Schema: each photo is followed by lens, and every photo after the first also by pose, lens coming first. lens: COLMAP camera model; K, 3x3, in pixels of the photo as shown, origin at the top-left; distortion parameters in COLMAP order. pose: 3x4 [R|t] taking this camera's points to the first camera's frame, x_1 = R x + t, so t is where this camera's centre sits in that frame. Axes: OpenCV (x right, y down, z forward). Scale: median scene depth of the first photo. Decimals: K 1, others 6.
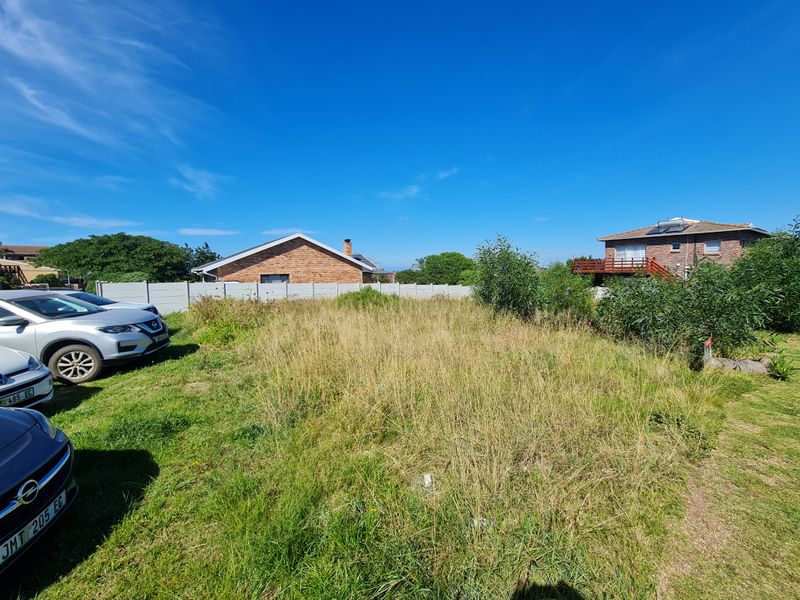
lens RADIAL K [[323.1, 0, 404.6], [0, 323.1, 295.5], [0, 0, 1]] dist [-0.000634, 0.000161]
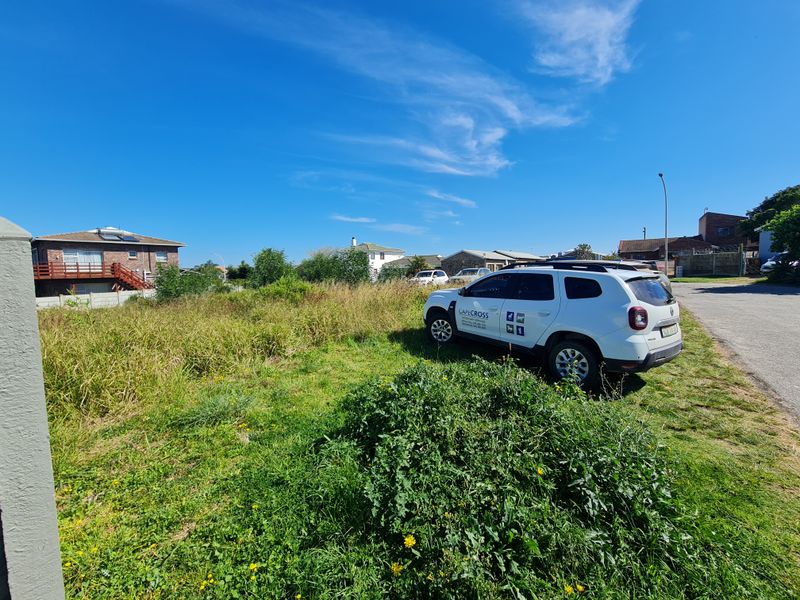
lens RADIAL K [[323.1, 0, 404.6], [0, 323.1, 295.5], [0, 0, 1]] dist [-0.000634, 0.000161]
pose [[-0.343559, -0.055939, 0.937464, -0.523838], [0.097710, 0.990678, 0.094923, -0.018329], [-0.934034, 0.124211, -0.334891, 0.455930]]
